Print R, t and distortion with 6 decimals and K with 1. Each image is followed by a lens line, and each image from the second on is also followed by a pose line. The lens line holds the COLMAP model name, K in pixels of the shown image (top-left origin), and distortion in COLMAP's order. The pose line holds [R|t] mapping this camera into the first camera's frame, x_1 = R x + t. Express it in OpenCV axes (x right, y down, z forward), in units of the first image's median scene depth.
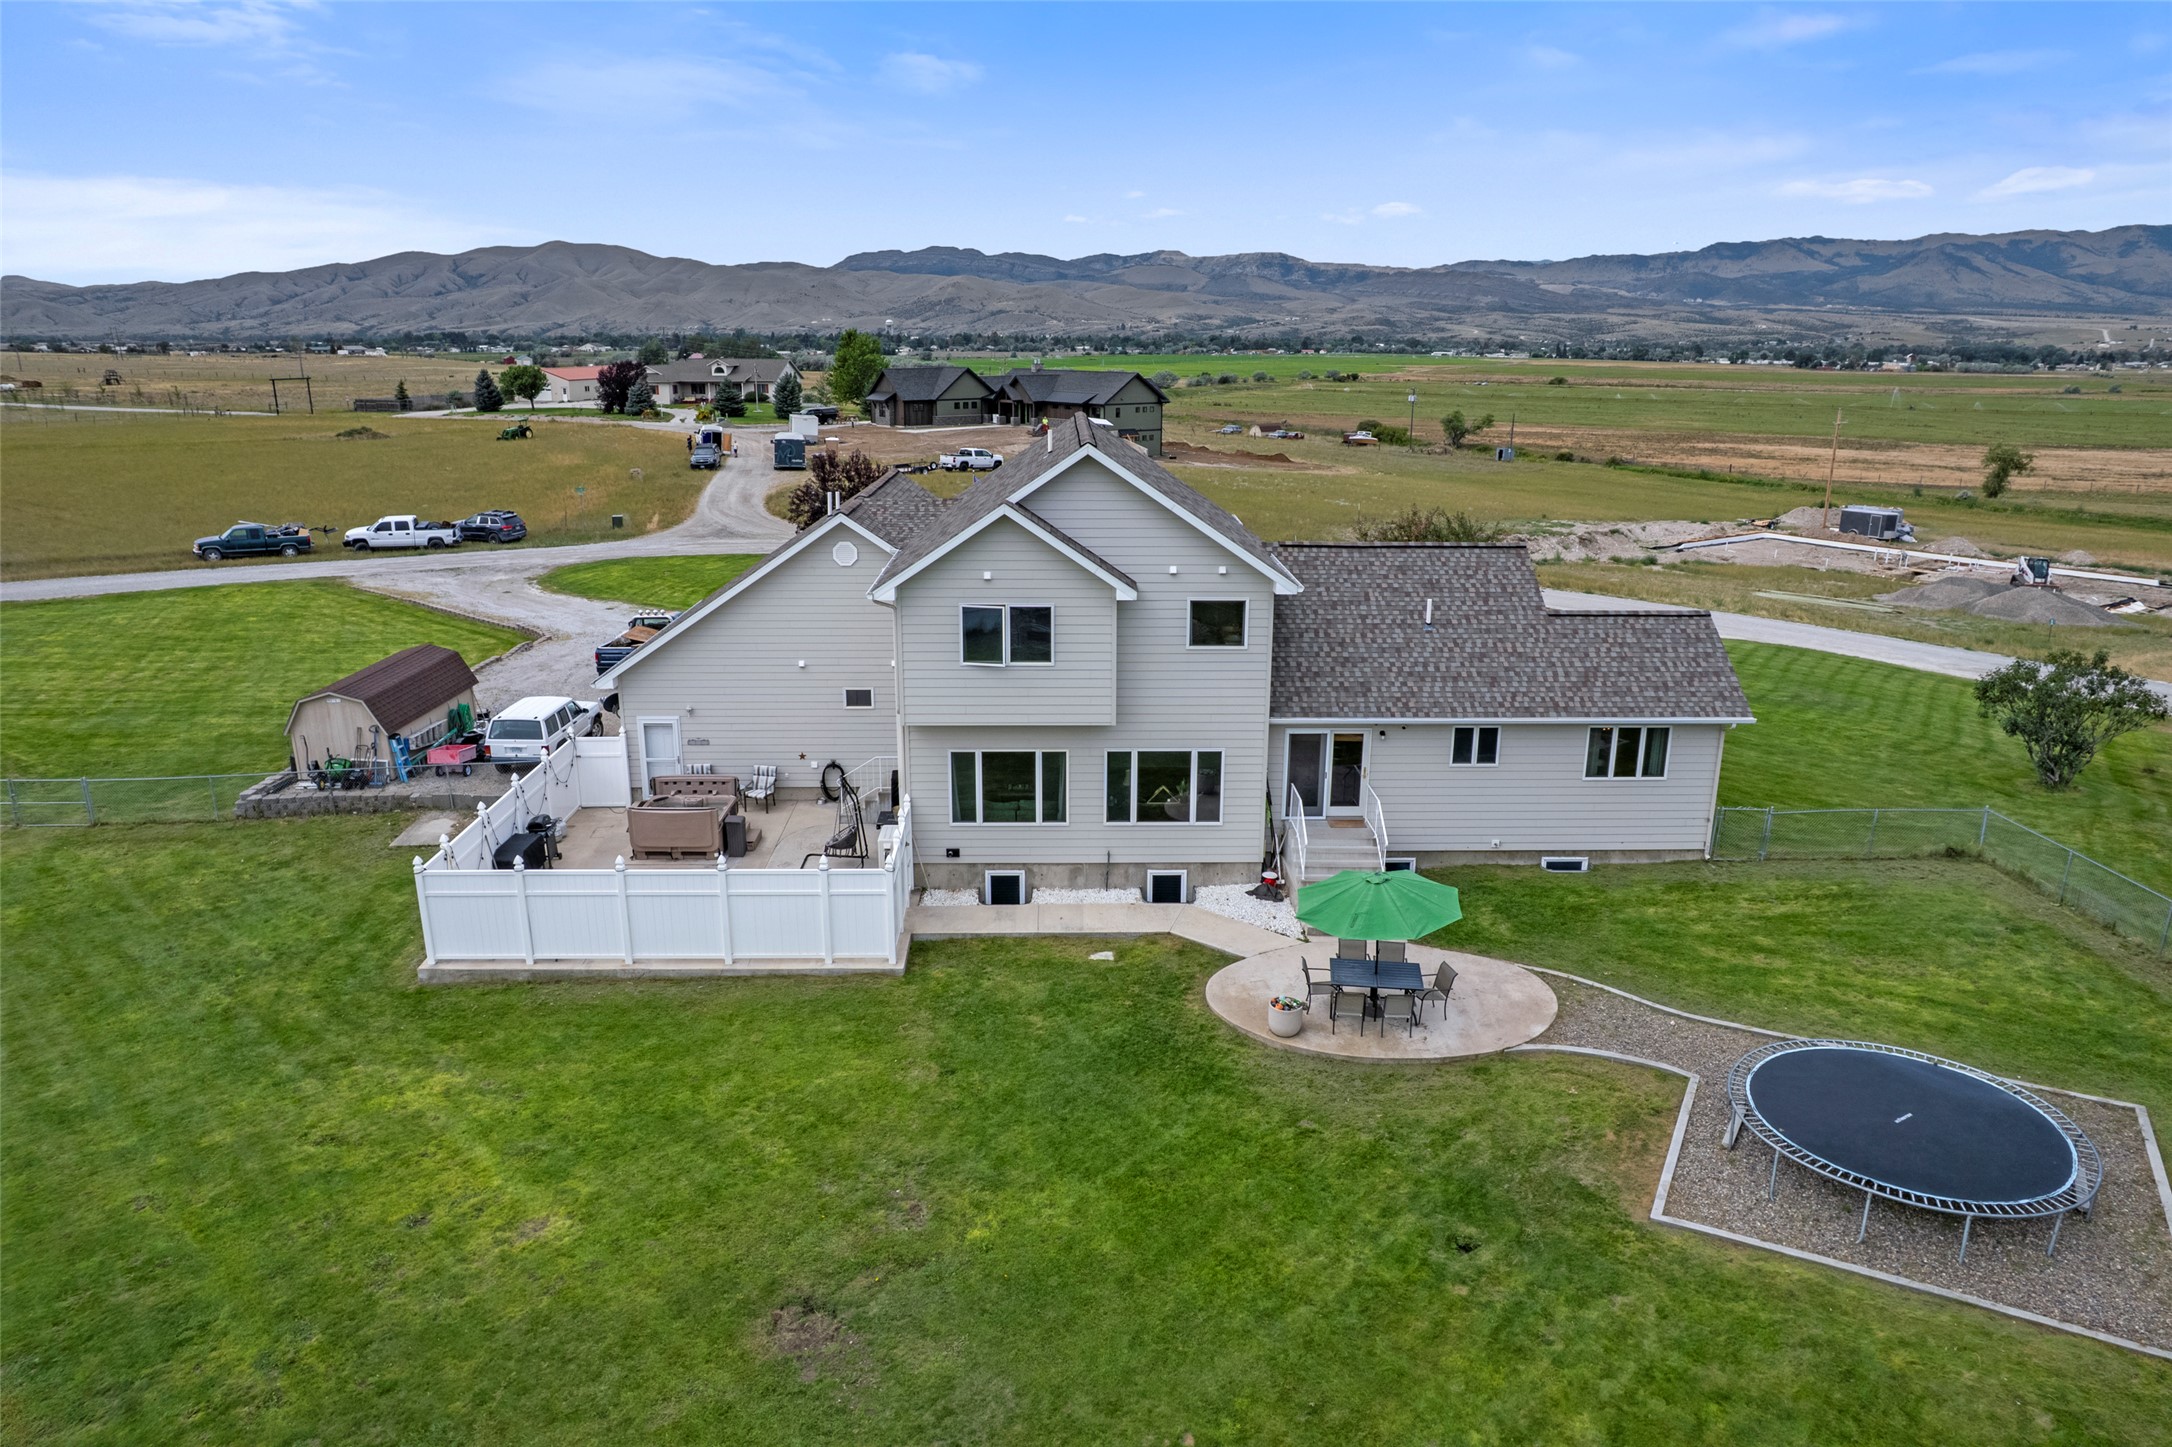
lens RADIAL K [[1393.1, 0, 1089.5], [0, 1393.1, 722.3], [0, 0, 1]] dist [-0.077817, 0.069971]
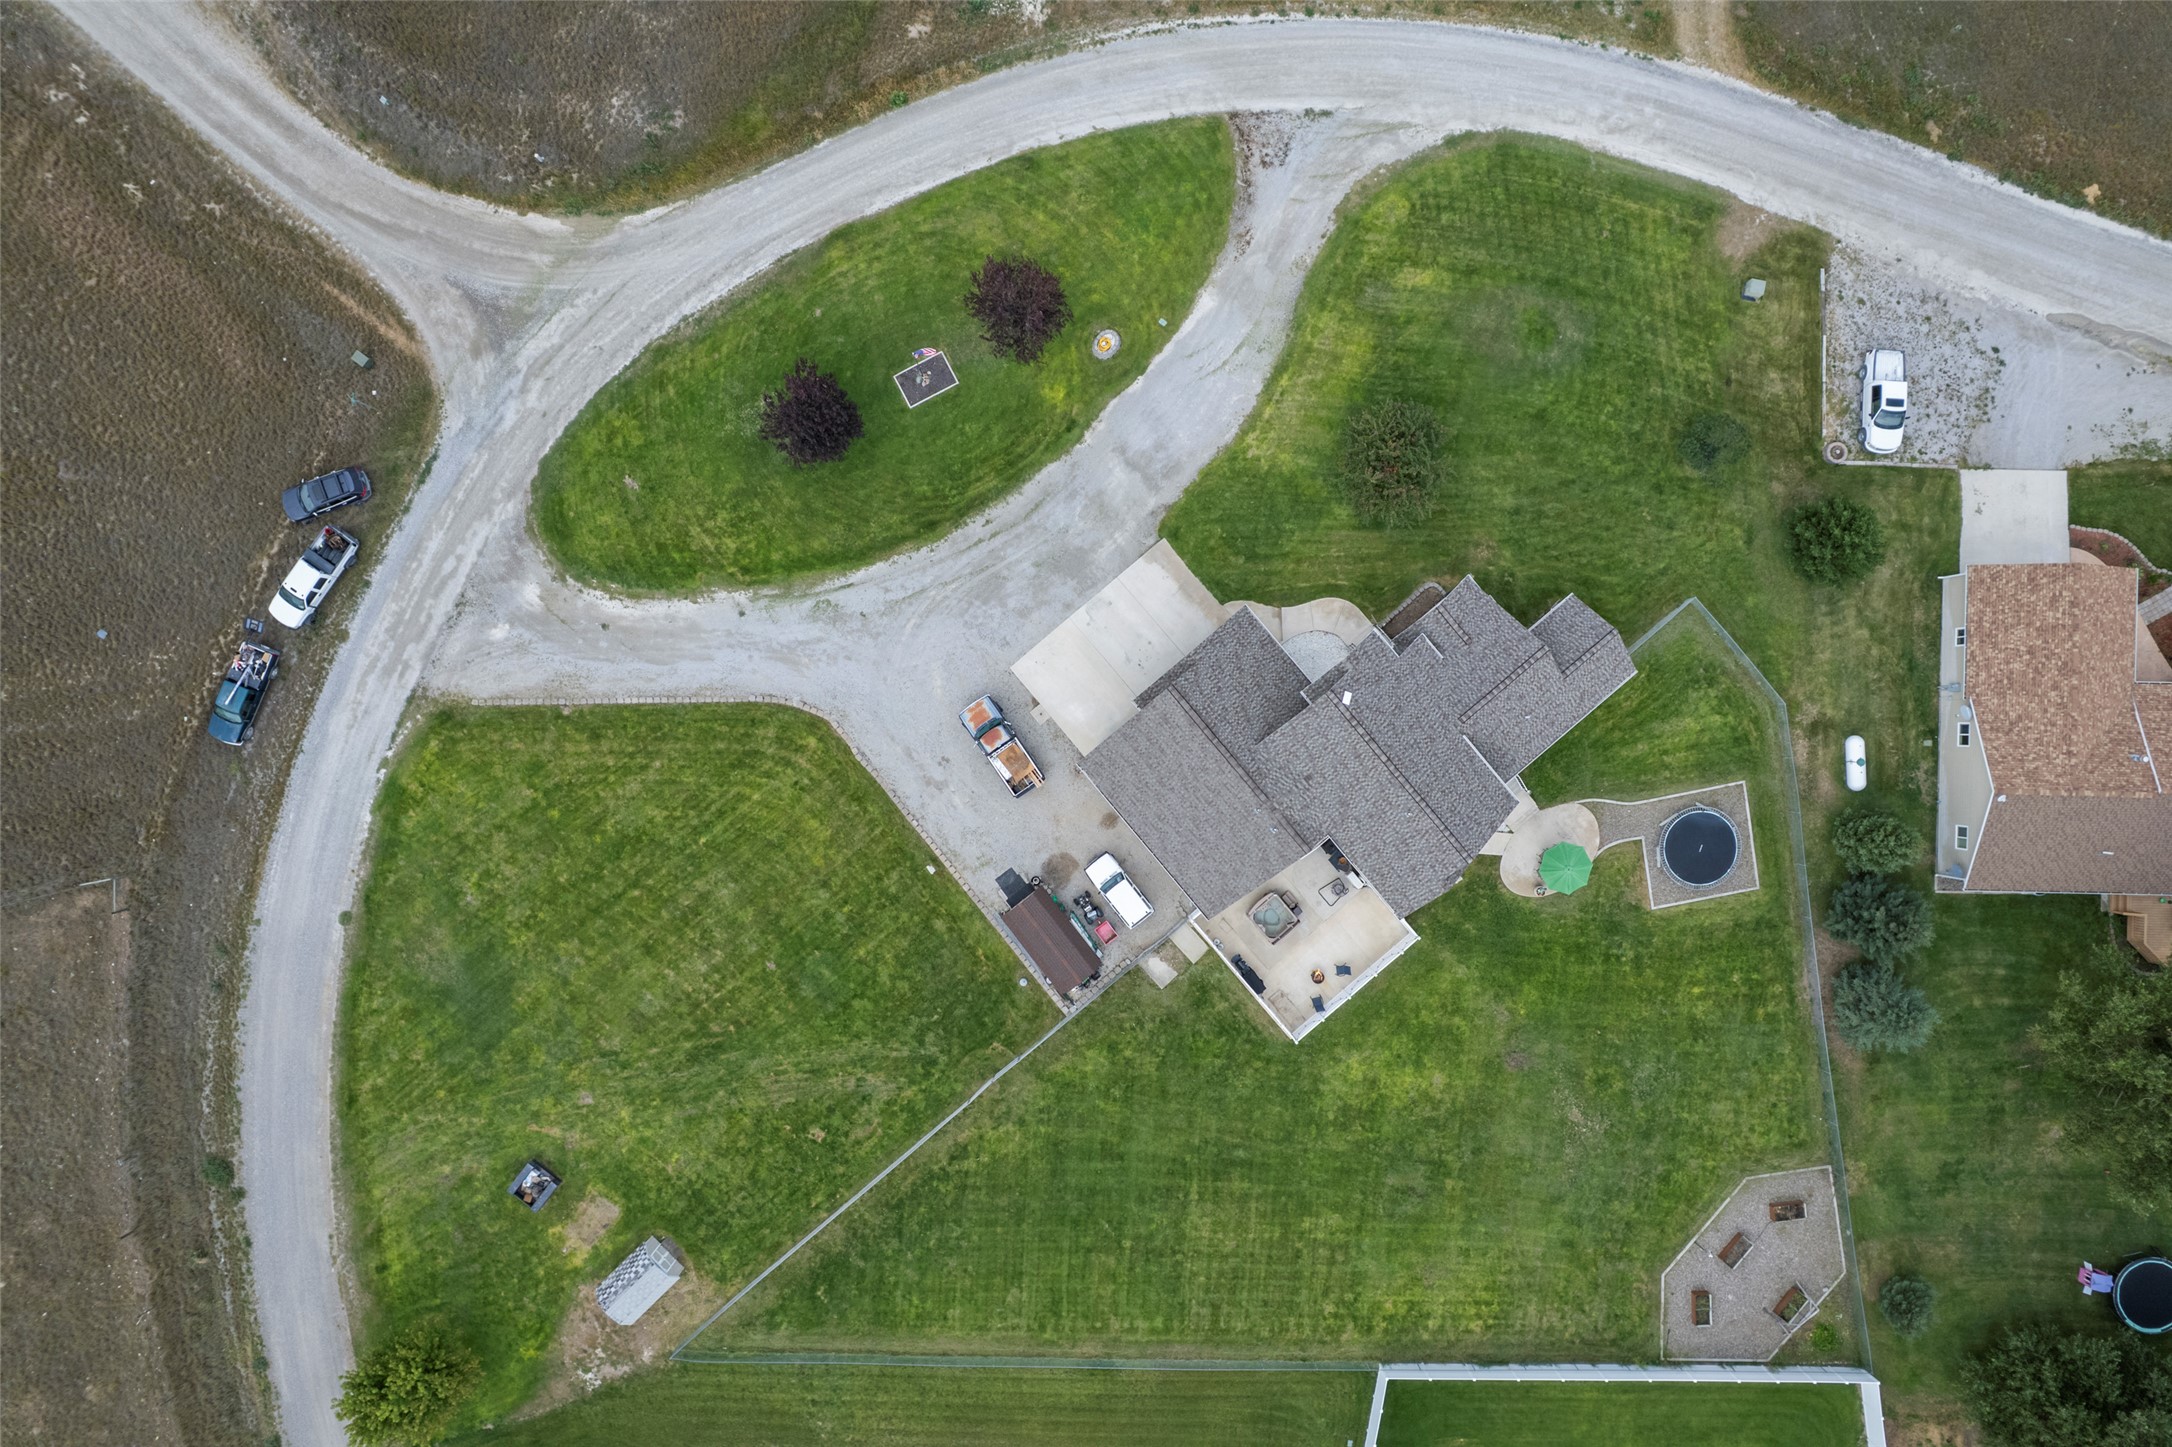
lens RADIAL K [[1393.1, 0, 1089.5], [0, 1393.1, 722.3], [0, 0, 1]] dist [-0.077817, 0.069971]
pose [[0.775864, -0.630900, 0.000077, -0.341908], [0.169232, 0.208234, 0.963327, -2.503875], [-0.607779, -0.747398, 0.268330, 0.838040]]
